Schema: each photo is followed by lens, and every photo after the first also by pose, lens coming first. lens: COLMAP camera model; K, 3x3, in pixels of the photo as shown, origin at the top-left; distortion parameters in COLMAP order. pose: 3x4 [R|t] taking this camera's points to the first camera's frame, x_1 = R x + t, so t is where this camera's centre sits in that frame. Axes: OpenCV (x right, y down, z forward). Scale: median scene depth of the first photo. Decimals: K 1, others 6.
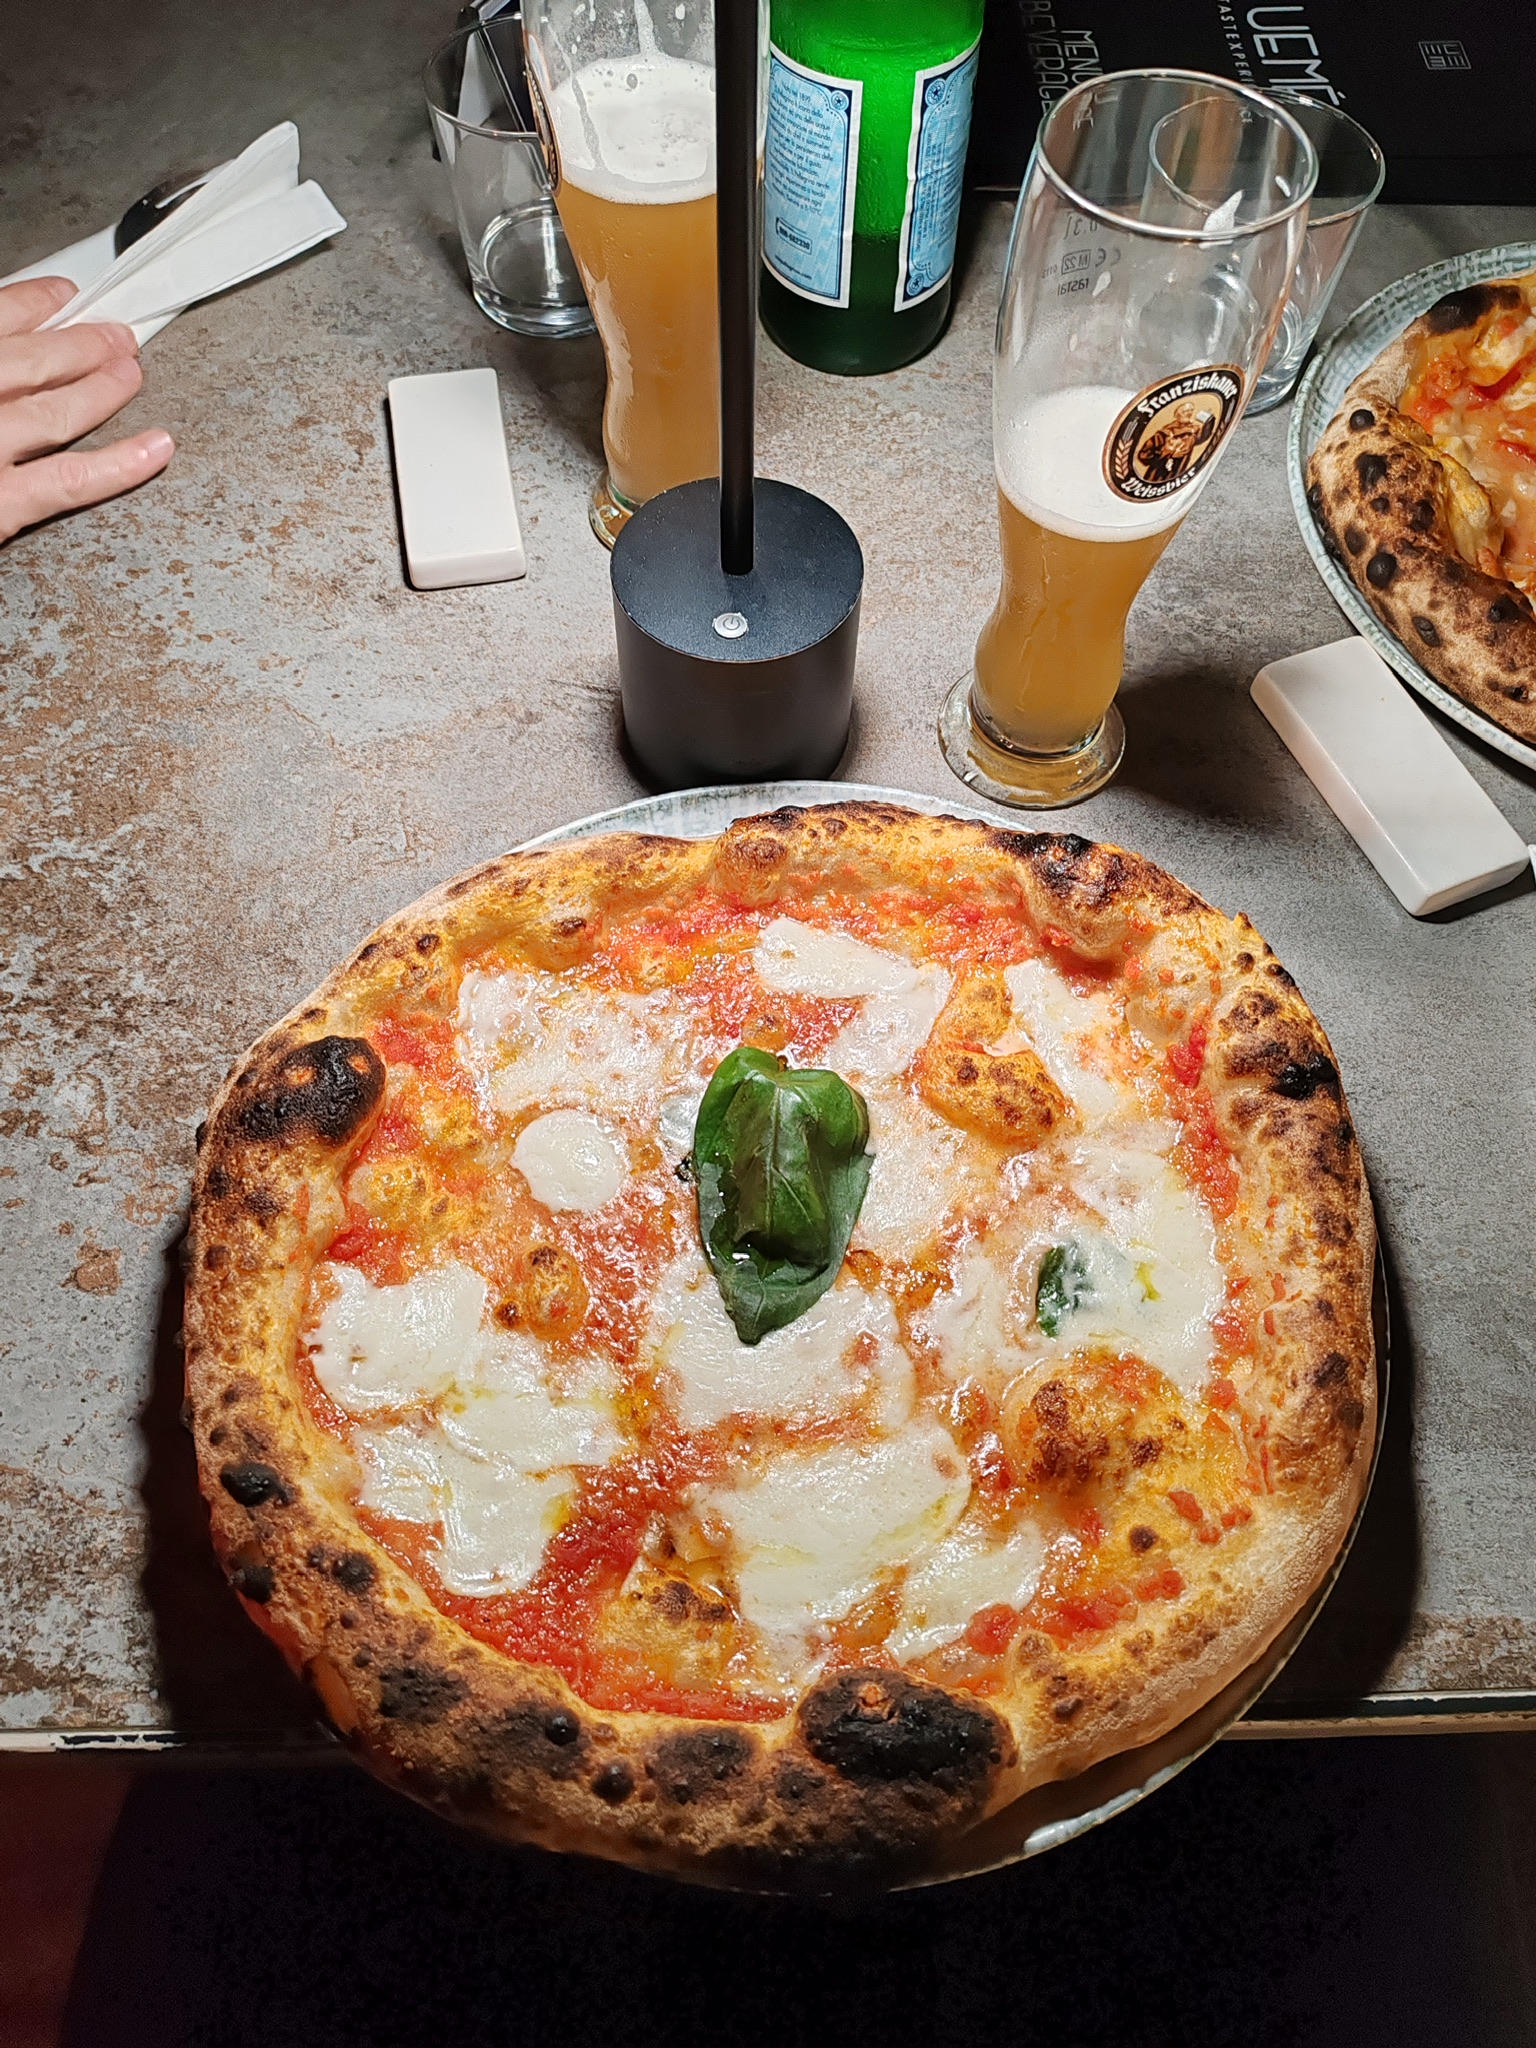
lens RADIAL K [[1589.3, 0, 768.8], [0, 1589.3, 1007.8], [0, 0, 1]] dist [0.085598, -0.182513]
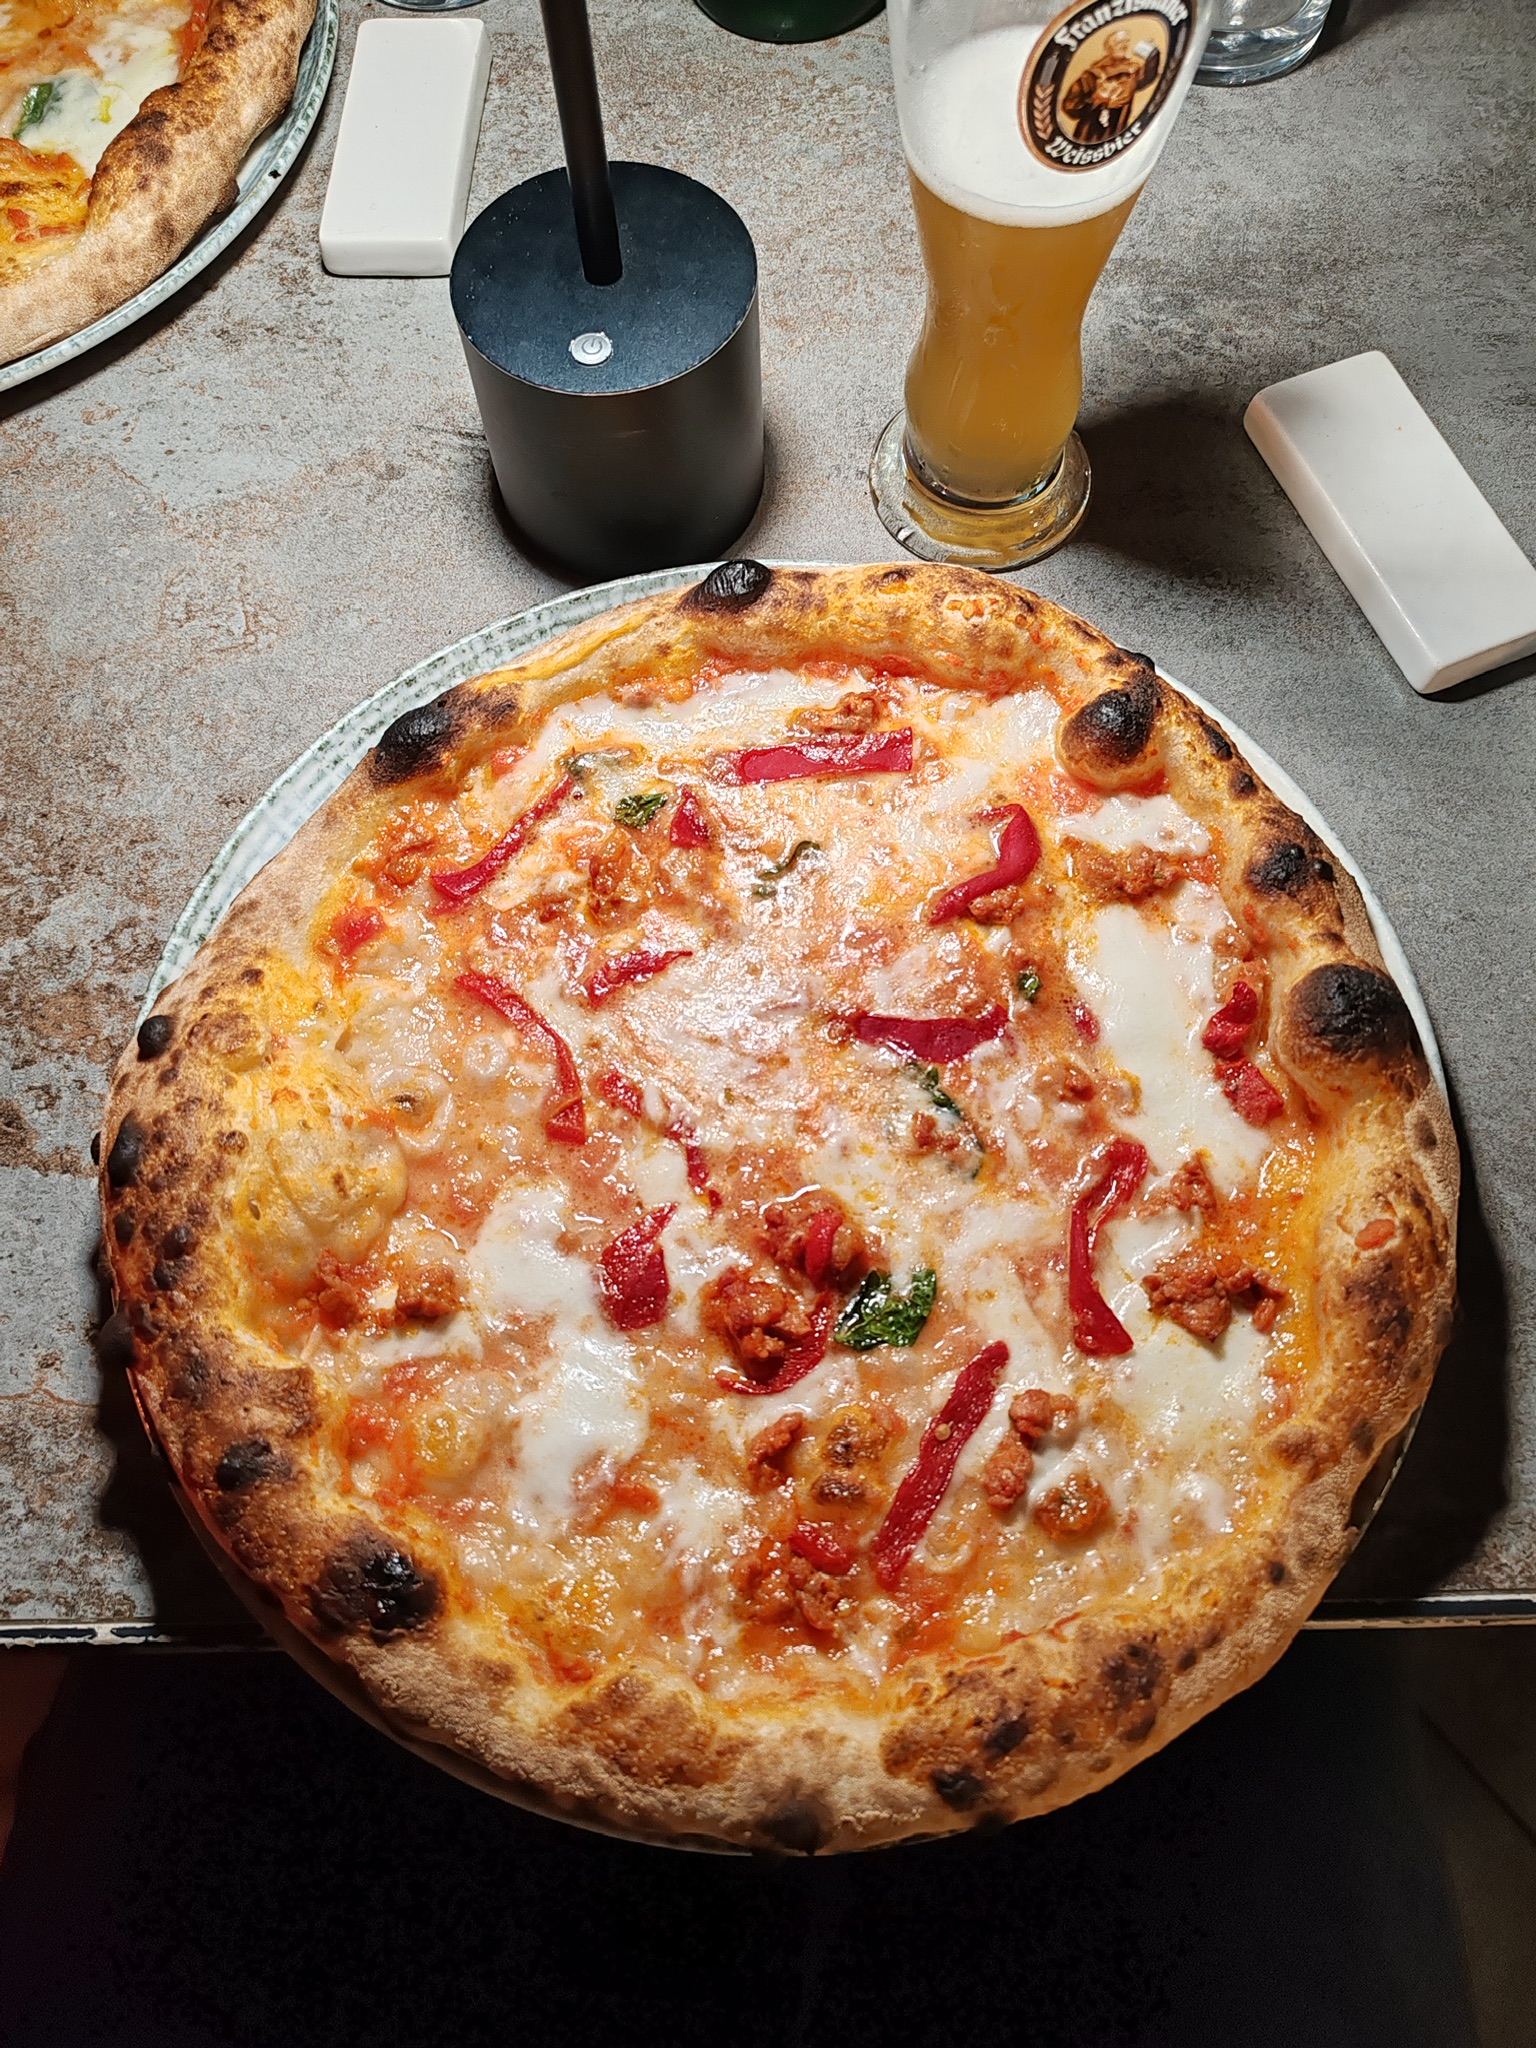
lens RADIAL K [[1597.5, 0, 768.0], [0, 1597.5, 1024.0], [0, 0, 1]] dist [0.032986, -0.077789]
pose [[0.999103, -0.007235, -0.041731, 0.104921], [0.013348, 0.988877, 0.148136, -0.016794], [0.040195, -0.148560, 0.988086, 0.141050]]
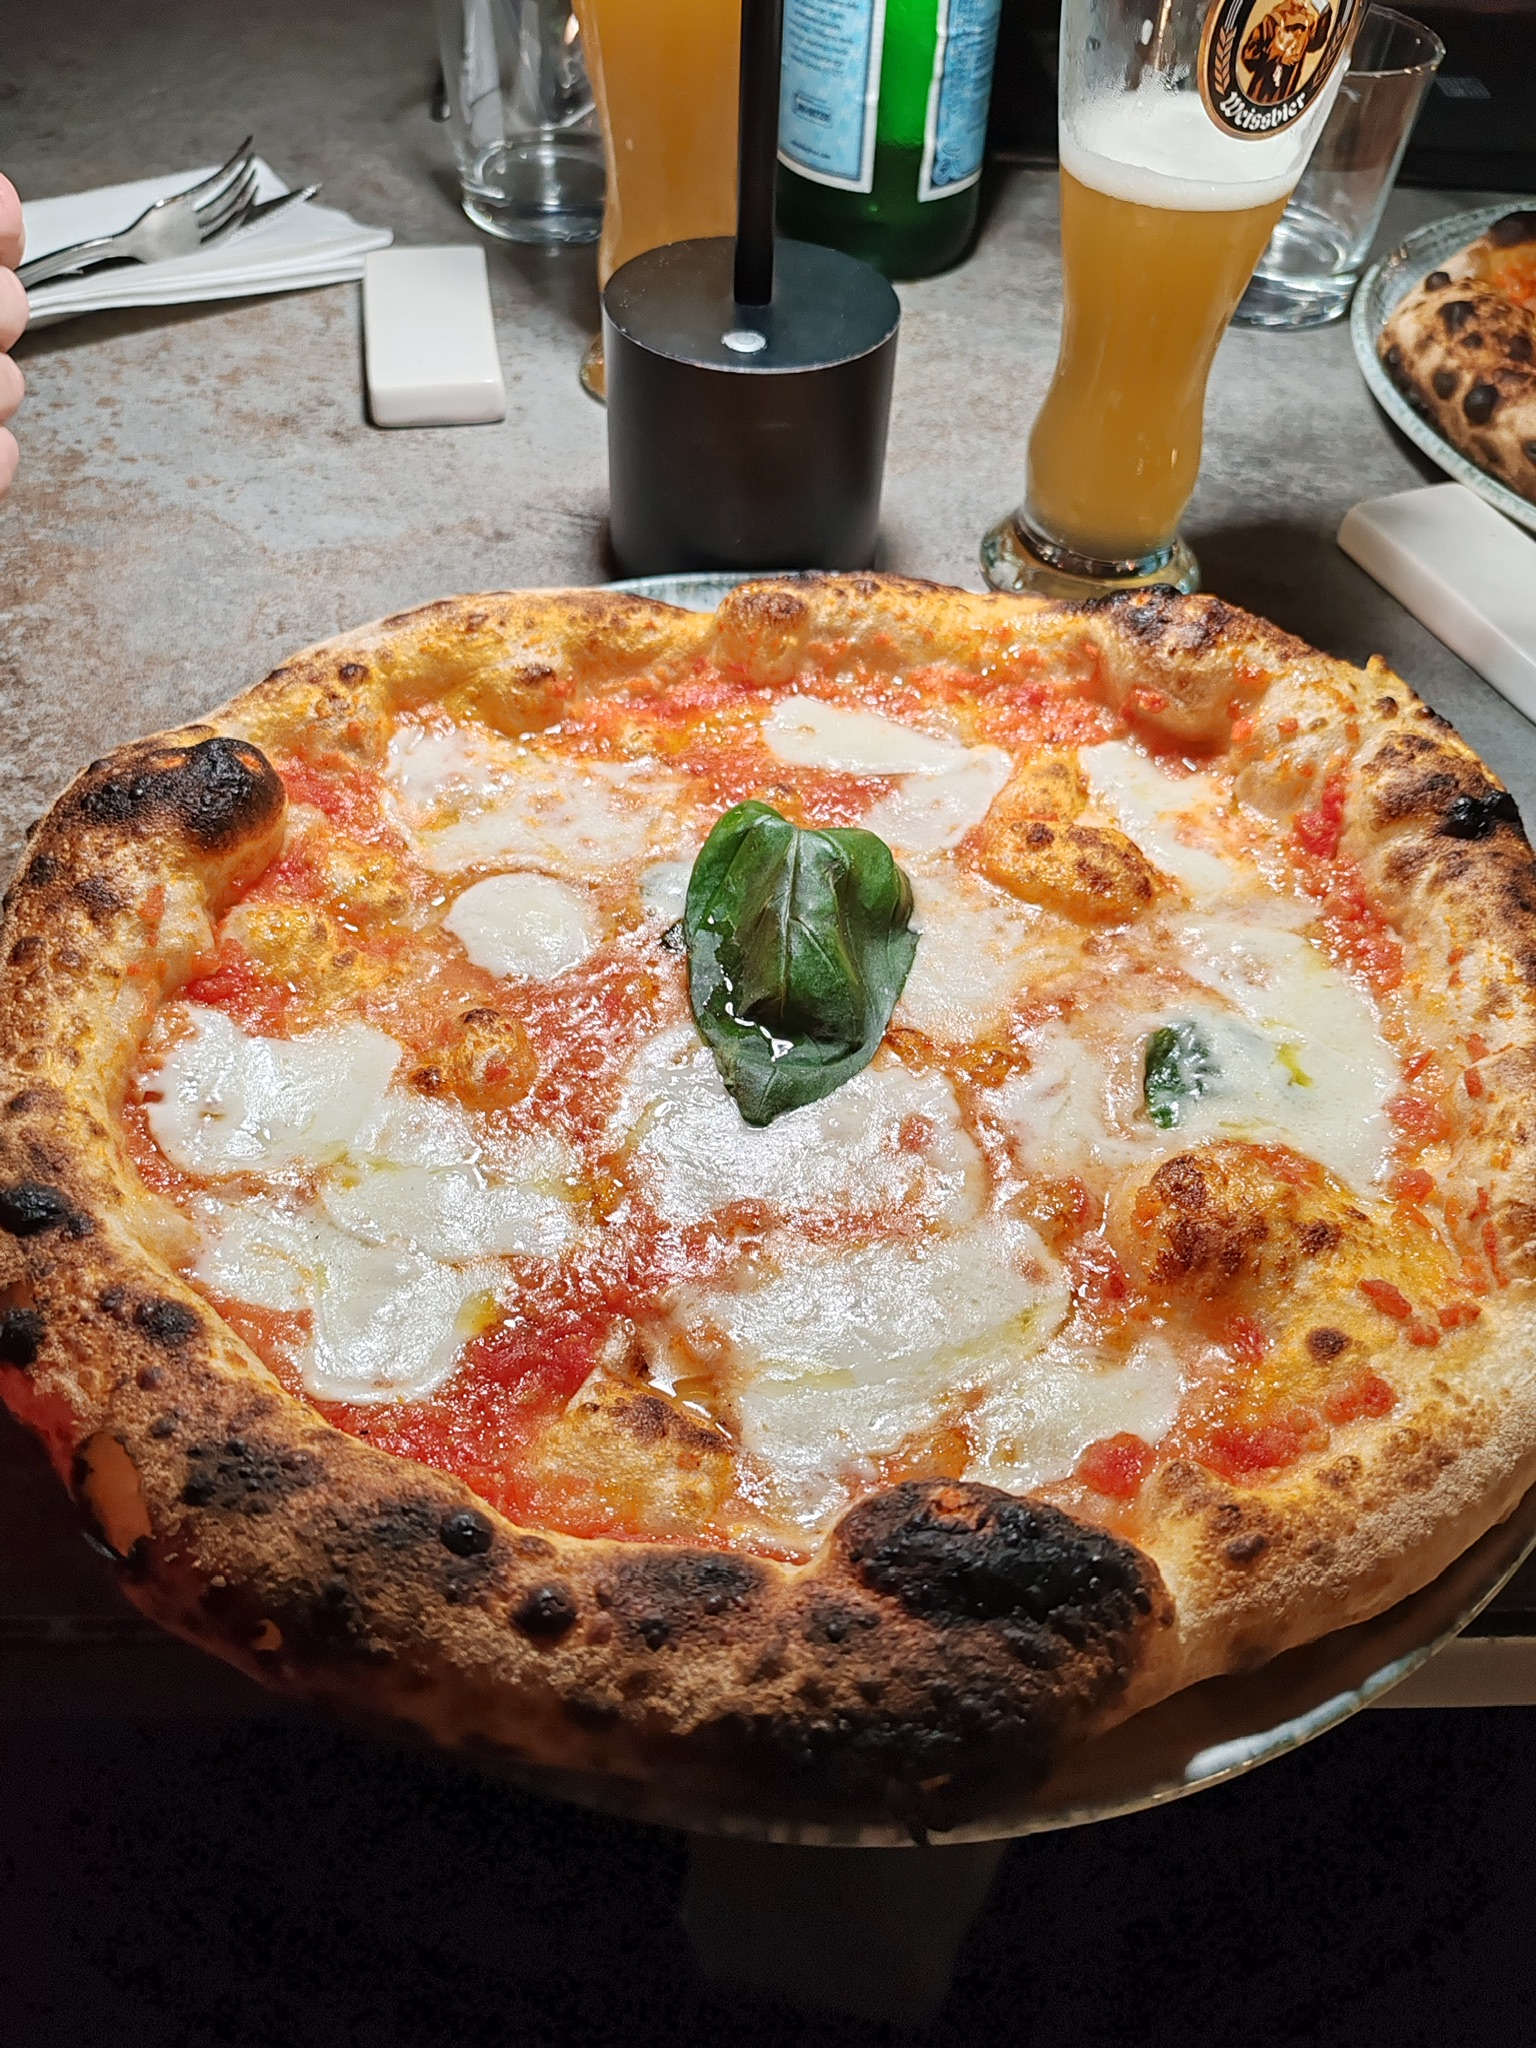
lens RADIAL K [[1597.5, 0, 768.0], [0, 1597.5, 1024.0], [0, 0, 1]] dist [0.032986, -0.077789]
pose [[0.999684, 0.019981, 0.015261, -0.018061], [-0.016615, 0.980569, -0.195469, 0.289347], [-0.018870, 0.195153, 0.980591, 0.259861]]
